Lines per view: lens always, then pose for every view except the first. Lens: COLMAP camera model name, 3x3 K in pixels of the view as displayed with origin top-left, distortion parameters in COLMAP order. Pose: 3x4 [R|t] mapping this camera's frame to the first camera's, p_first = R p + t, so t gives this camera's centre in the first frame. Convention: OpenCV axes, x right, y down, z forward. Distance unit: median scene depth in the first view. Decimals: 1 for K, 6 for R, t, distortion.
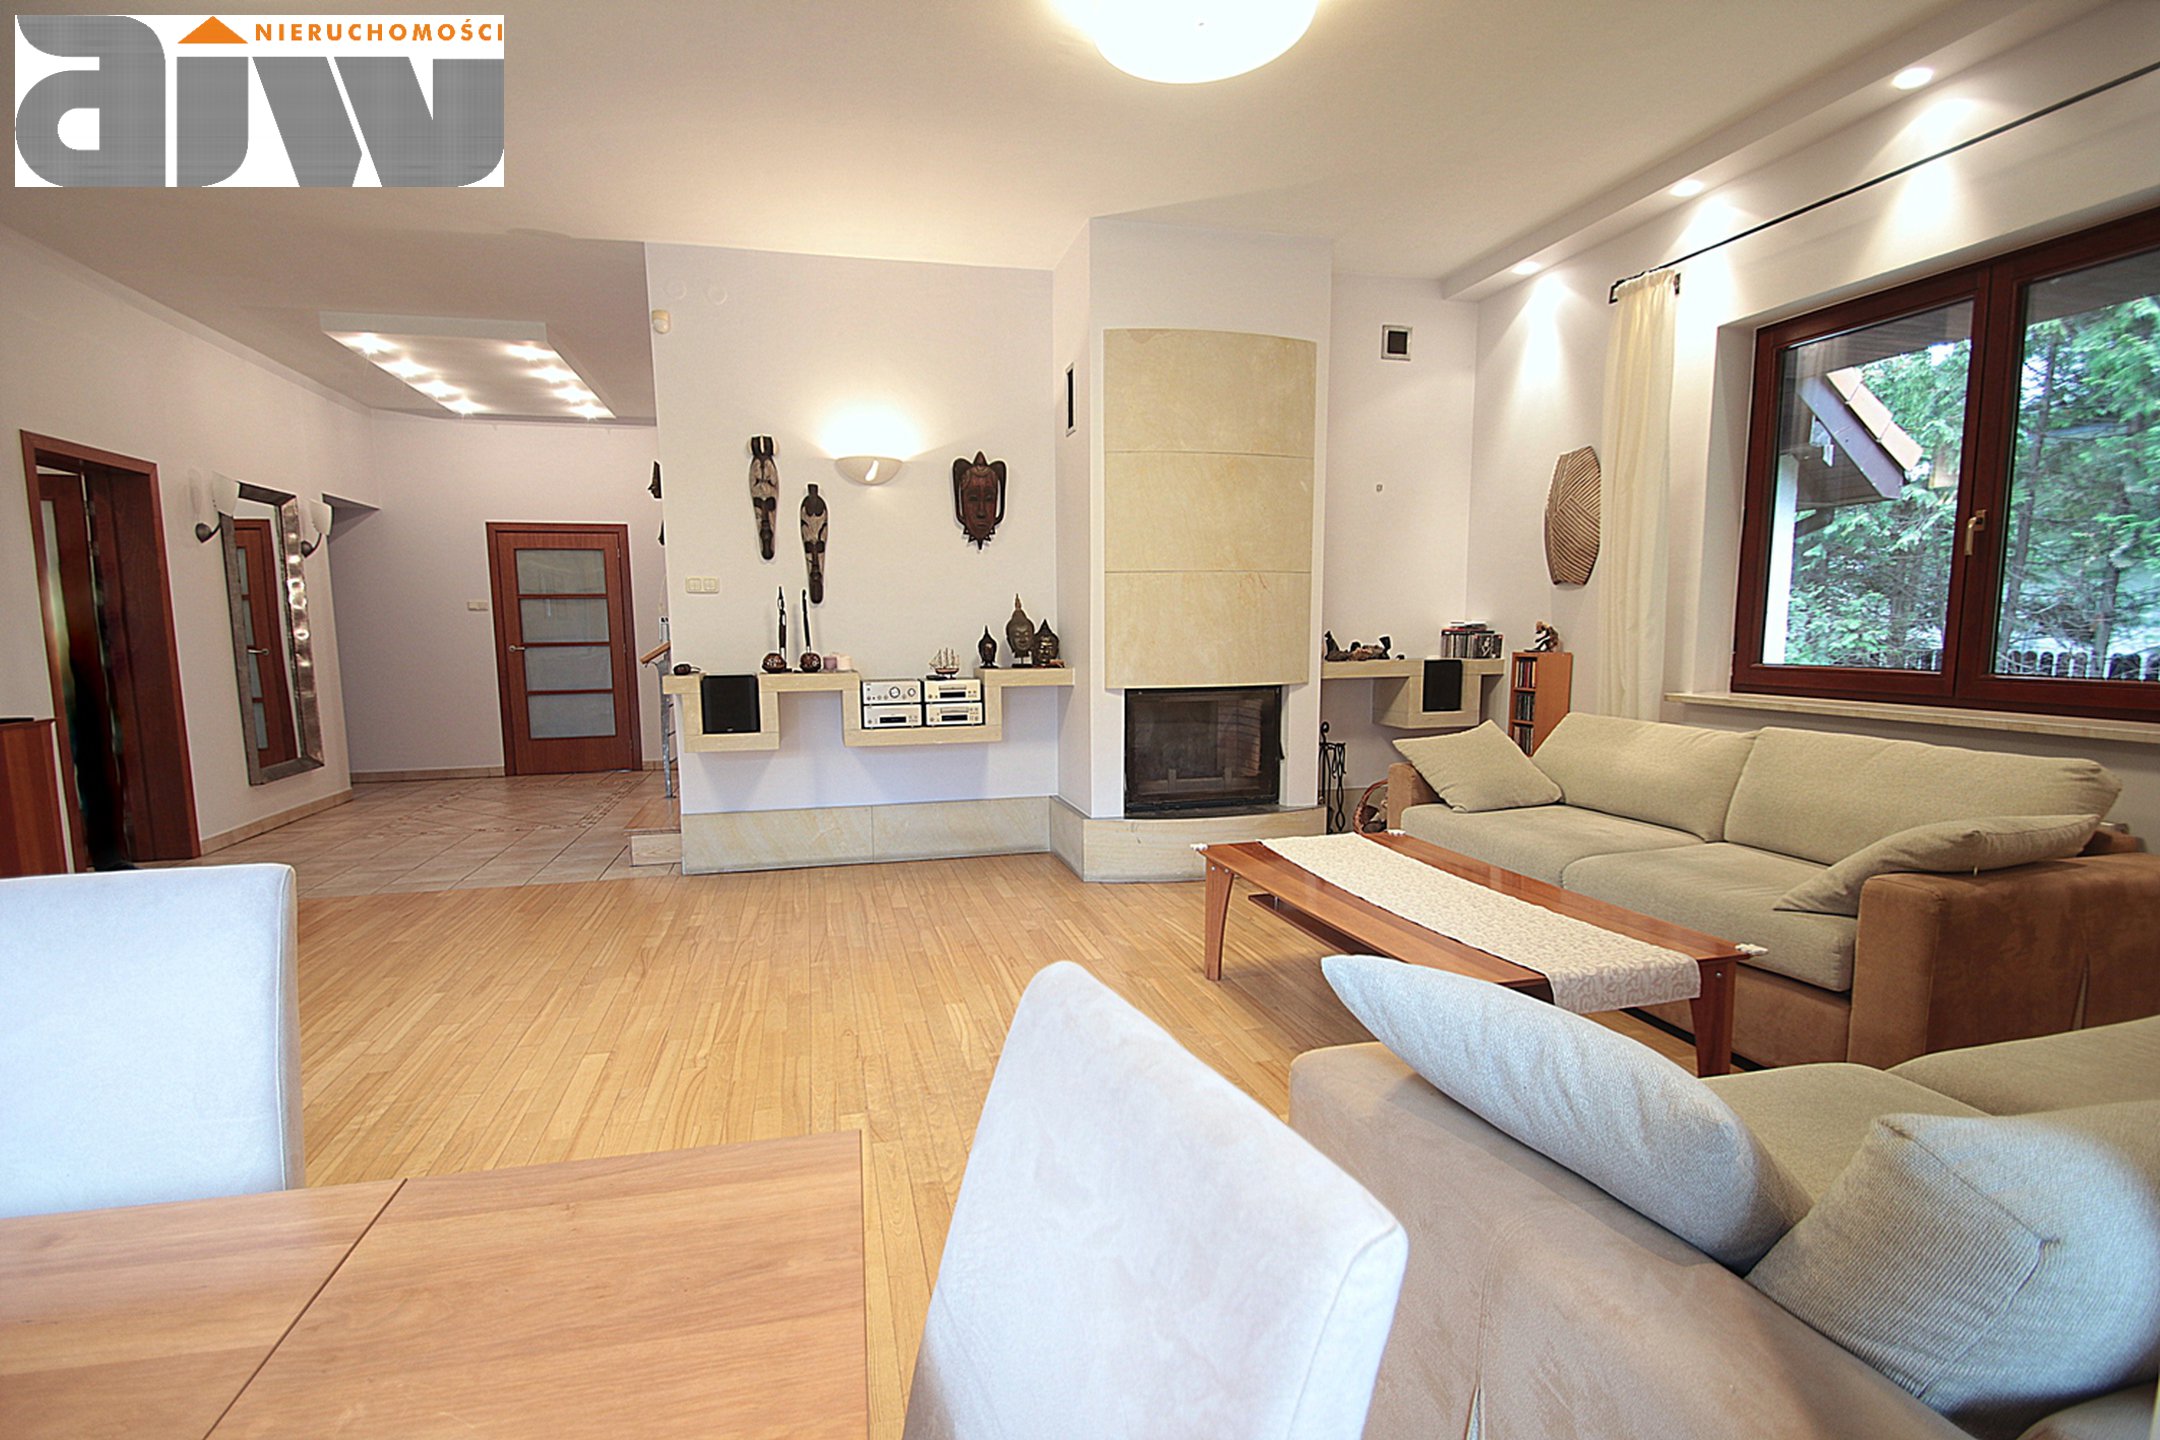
lens RADIAL K [[1015.7, 0, 1026.8], [0, 1015.7, 807.4], [0, 0, 1]] dist [-0.008926, -0.005749]
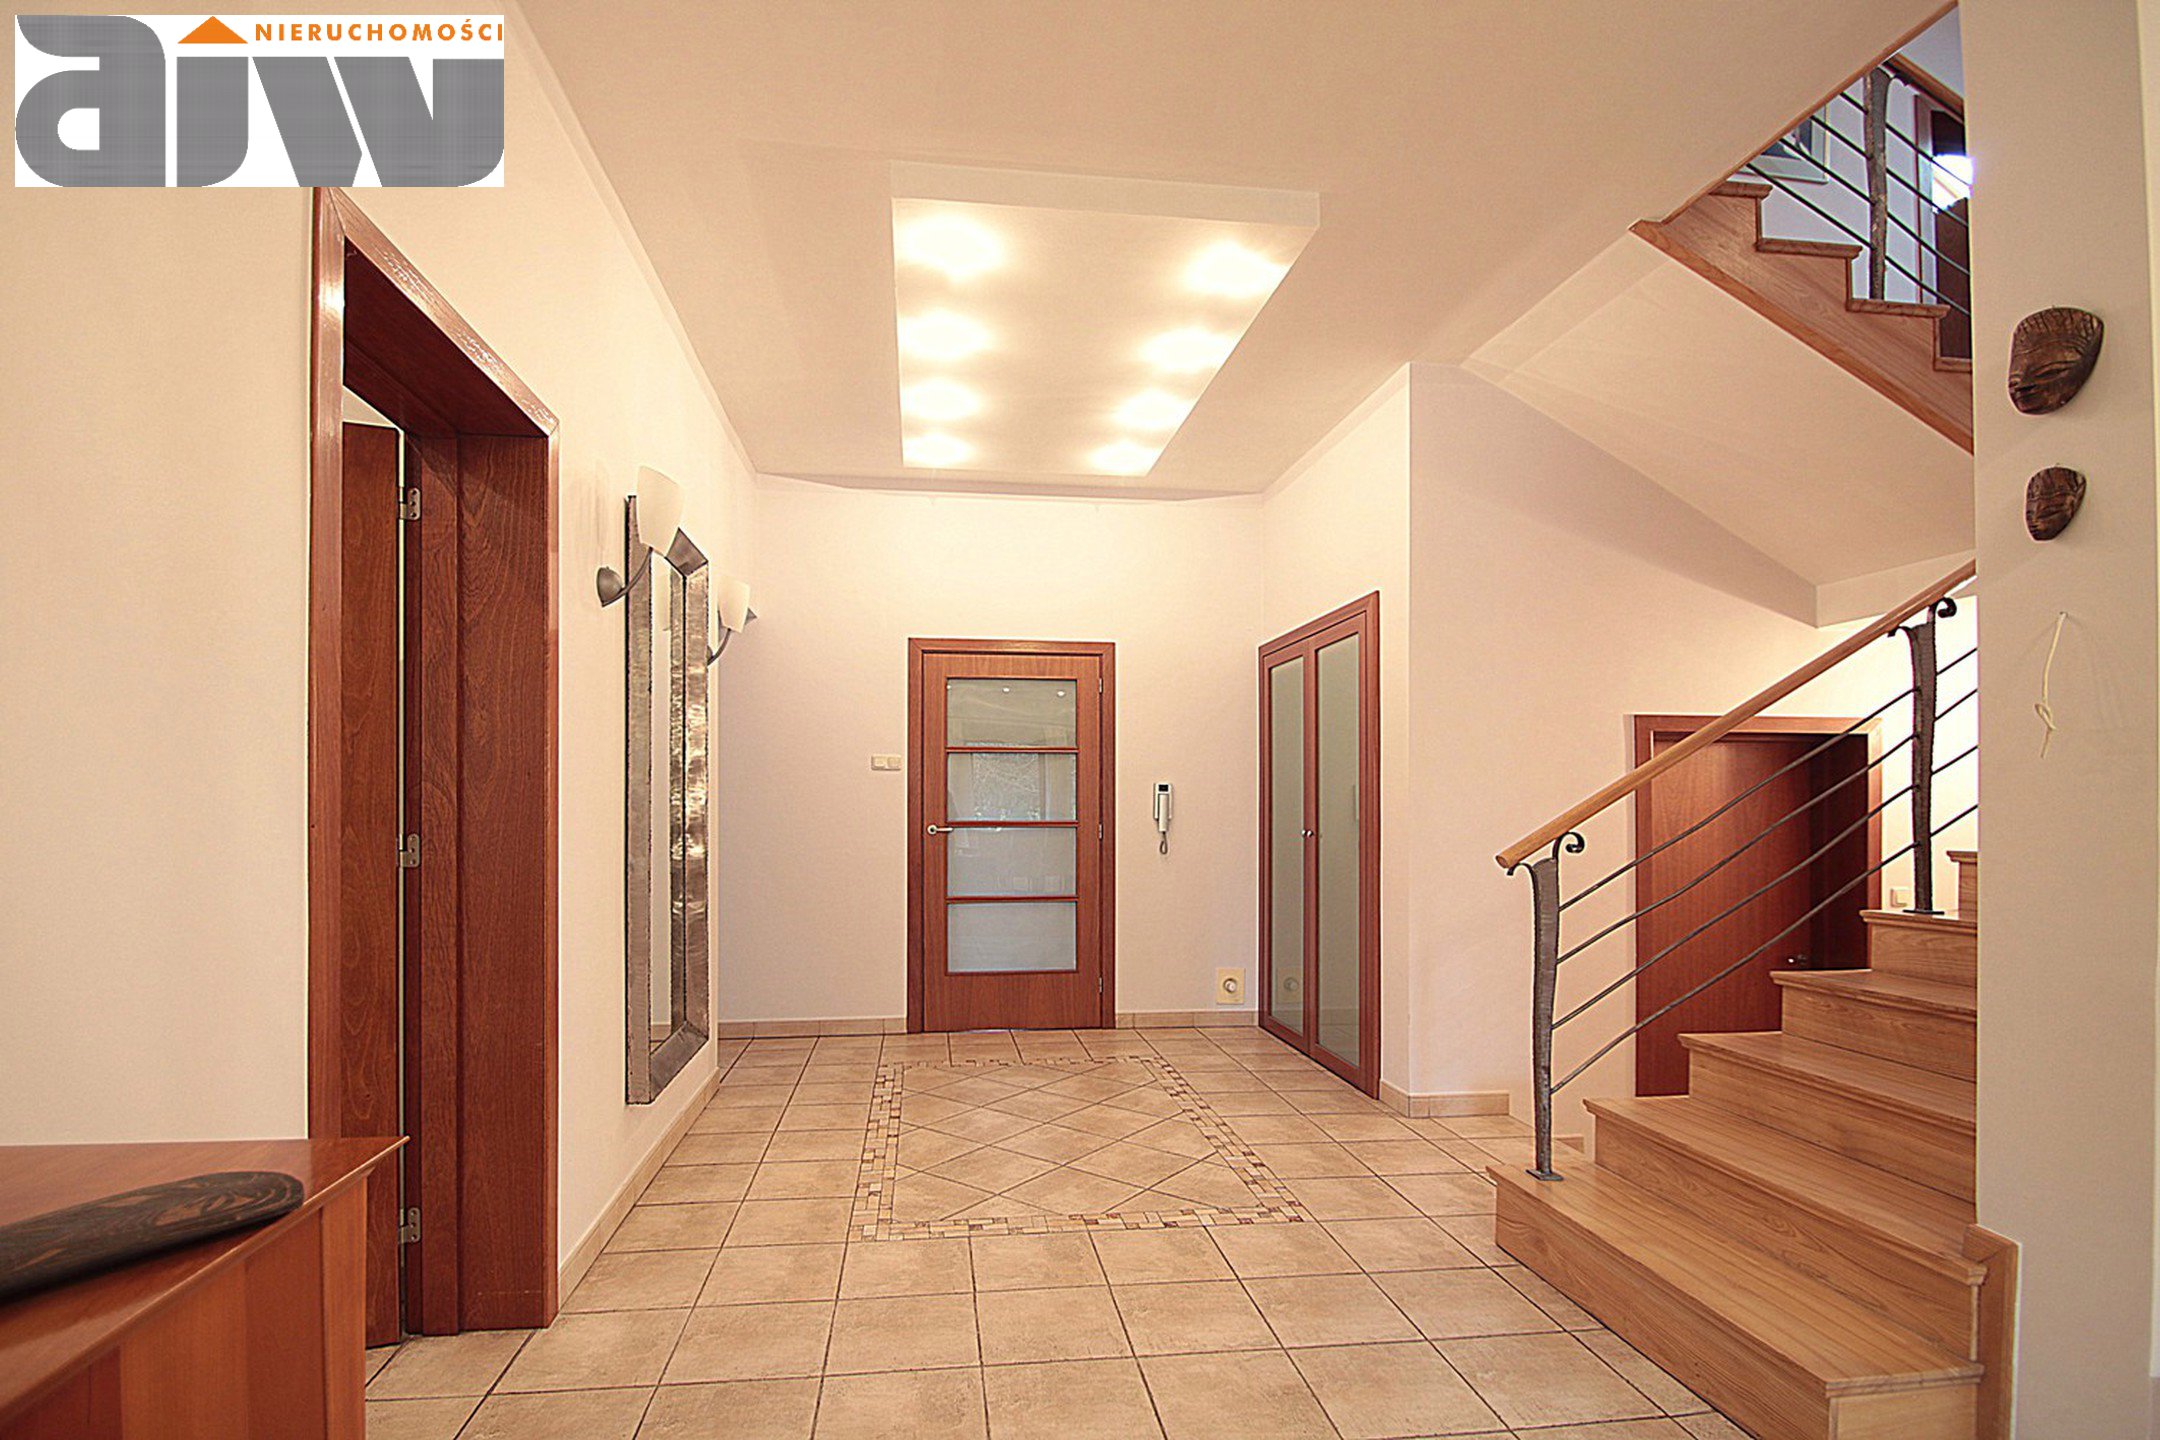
lens RADIAL K [[1015.7, 0, 1049.0], [0, 1015.7, 790.9], [0, 0, 1]] dist [-0.008926, -0.005749]
pose [[0.996781, 0.010416, -0.079495, -0.667163], [-0.025764, 0.980548, -0.194582, -0.100846], [0.075922, 0.196004, 0.977660, 0.655647]]
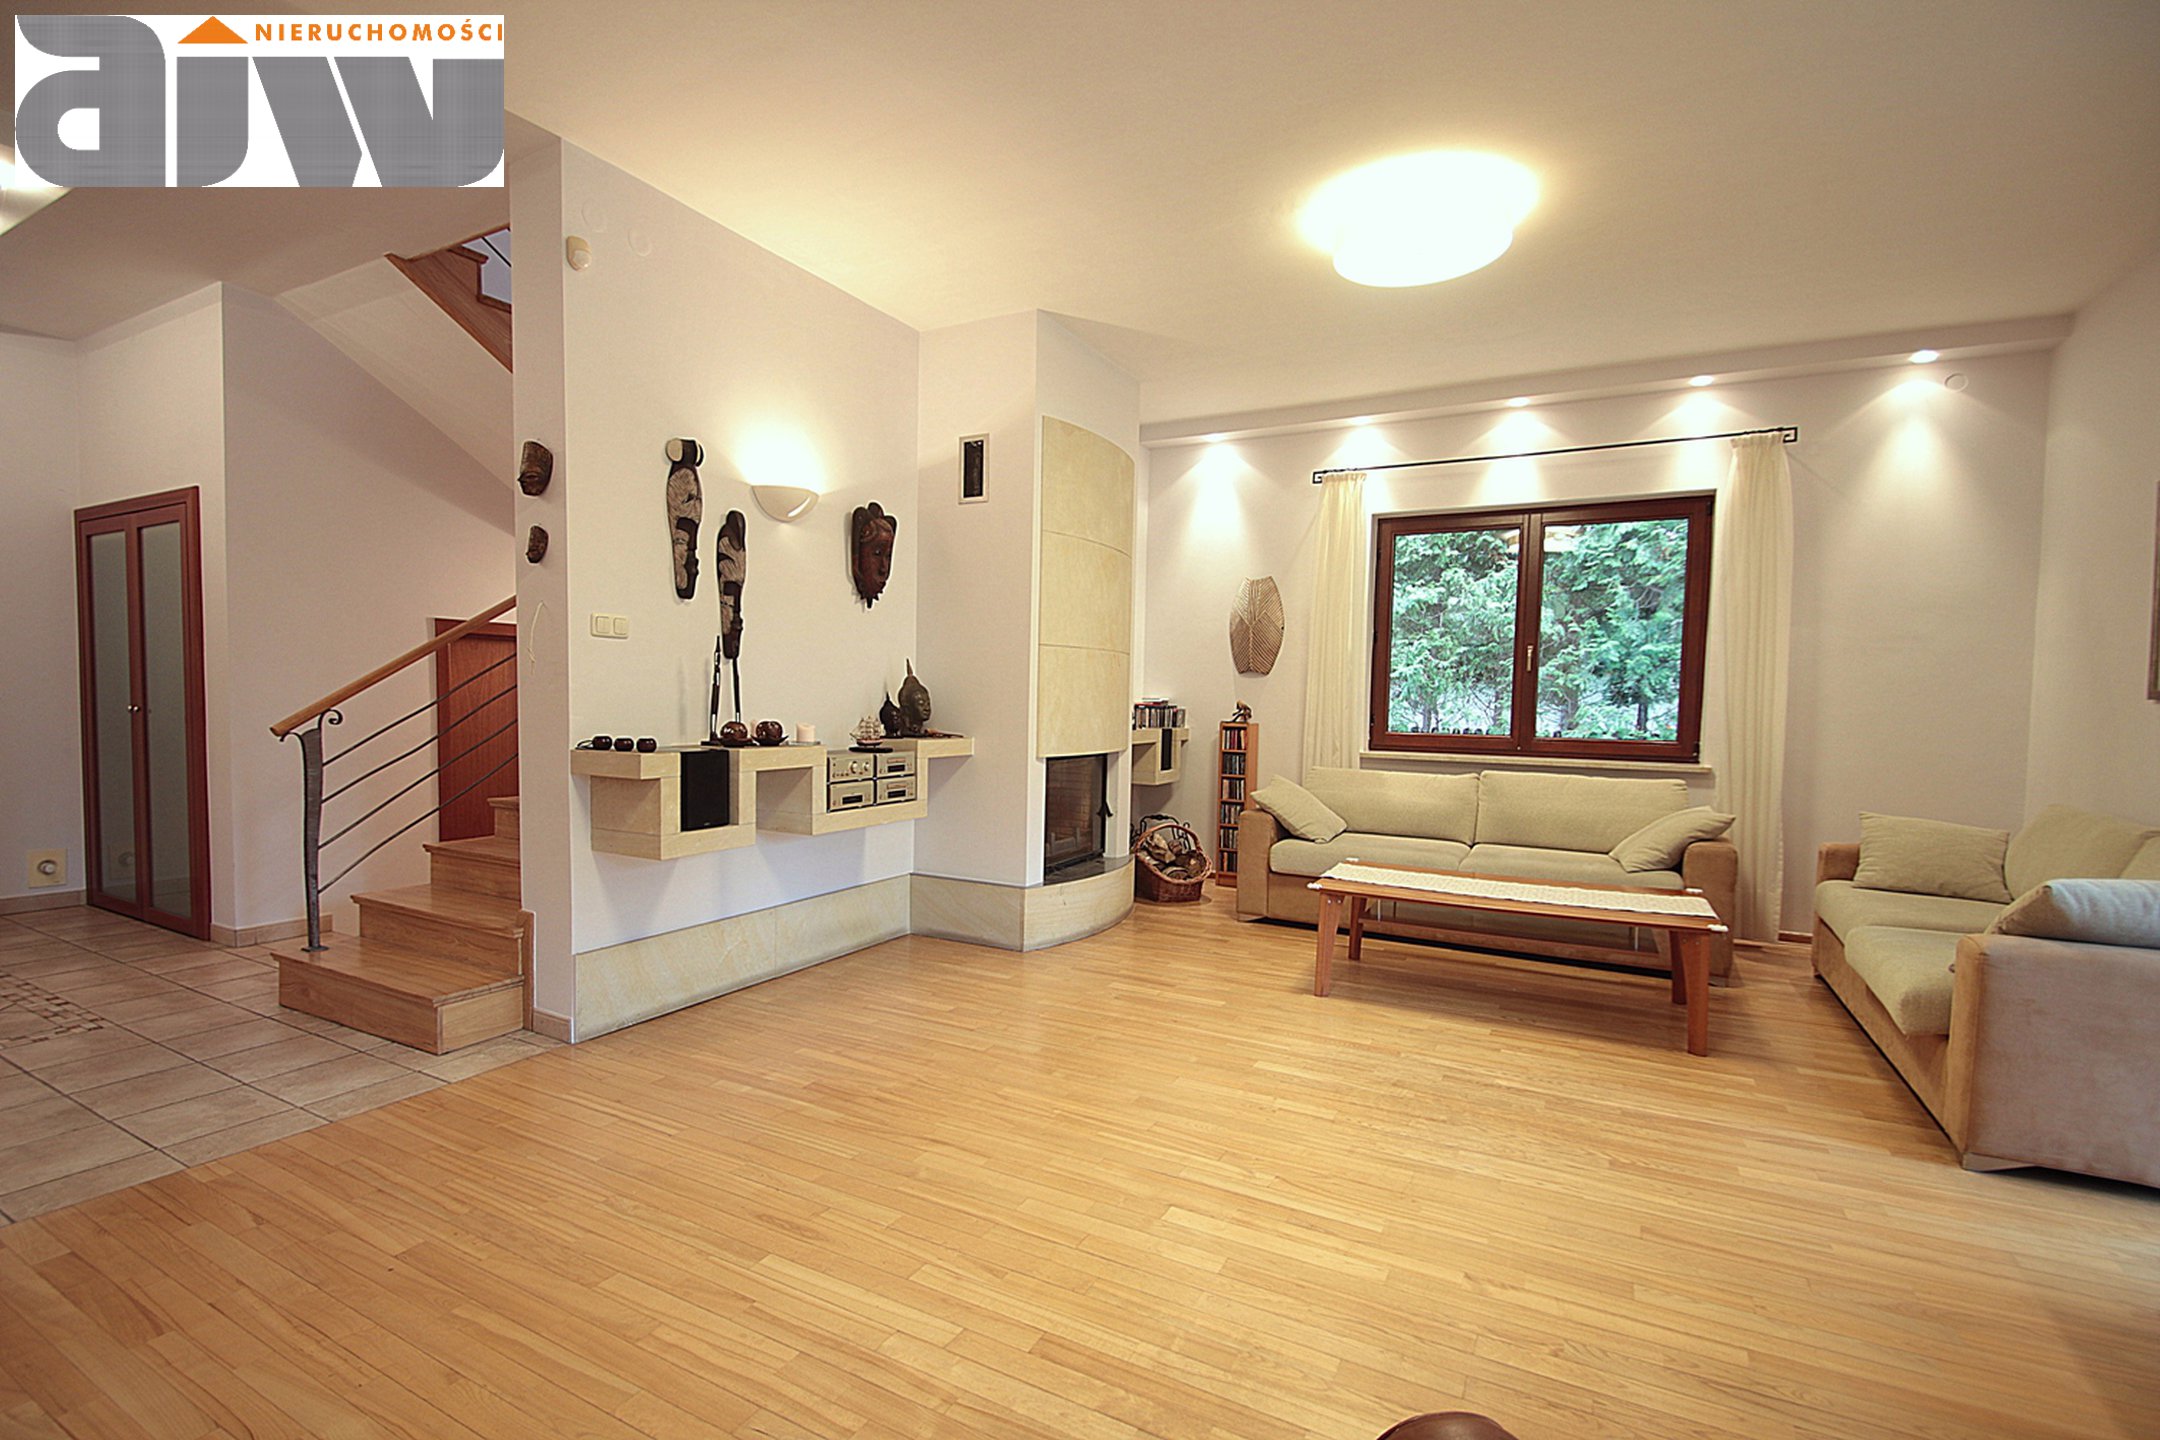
lens RADIAL K [[1015.7, 0, 1075.3], [0, 1015.7, 801.3], [0, 0, 1]] dist [-0.008926, -0.005749]
pose [[0.652905, -0.054034, 0.755510, -0.642648], [0.110246, 0.993609, -0.024211, -0.042602], [-0.749374, 0.099100, 0.654689, 0.297910]]
